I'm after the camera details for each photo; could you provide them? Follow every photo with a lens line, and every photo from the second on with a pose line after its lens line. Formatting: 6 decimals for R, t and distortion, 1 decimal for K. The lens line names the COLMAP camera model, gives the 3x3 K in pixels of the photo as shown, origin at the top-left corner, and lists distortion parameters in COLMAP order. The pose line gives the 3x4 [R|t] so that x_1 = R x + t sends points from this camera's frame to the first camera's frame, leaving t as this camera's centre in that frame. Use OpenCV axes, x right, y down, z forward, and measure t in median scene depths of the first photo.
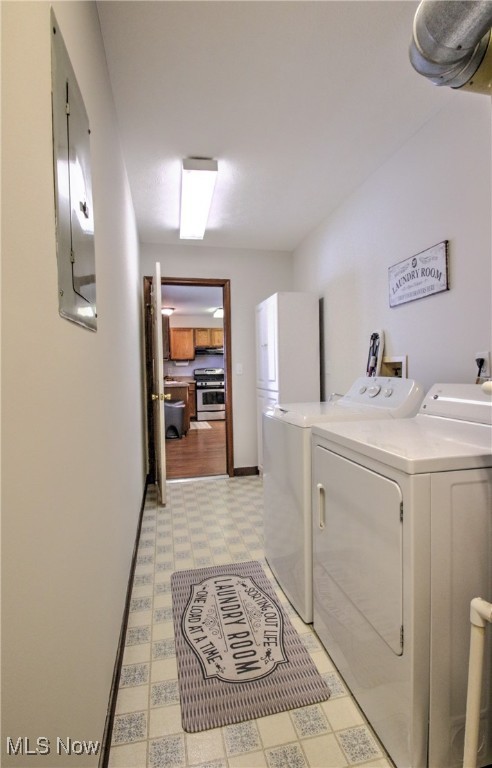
lens RADIAL K [[362.1, 0, 246.0], [0, 362.1, 384.0], [0, 0, 1]] dist [-0.000082, -0.000007]
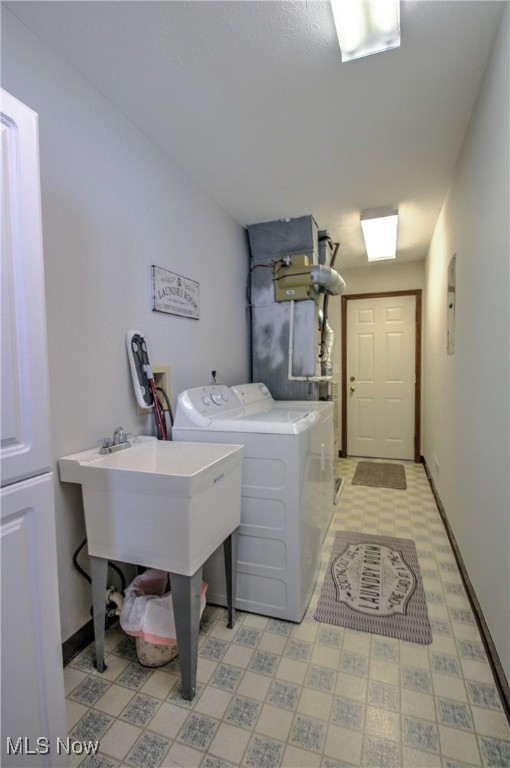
lens RADIAL K [[355.4, 0, 255.0], [0, 355.4, 384.0], [0, 0, 1]] dist [0.014949, -0.017769]
pose [[-0.834196, 0.006509, 0.551429, -0.332503], [0.055508, 0.995843, 0.072218, -0.098817], [-0.548667, 0.090852, -0.831090, 1.898975]]
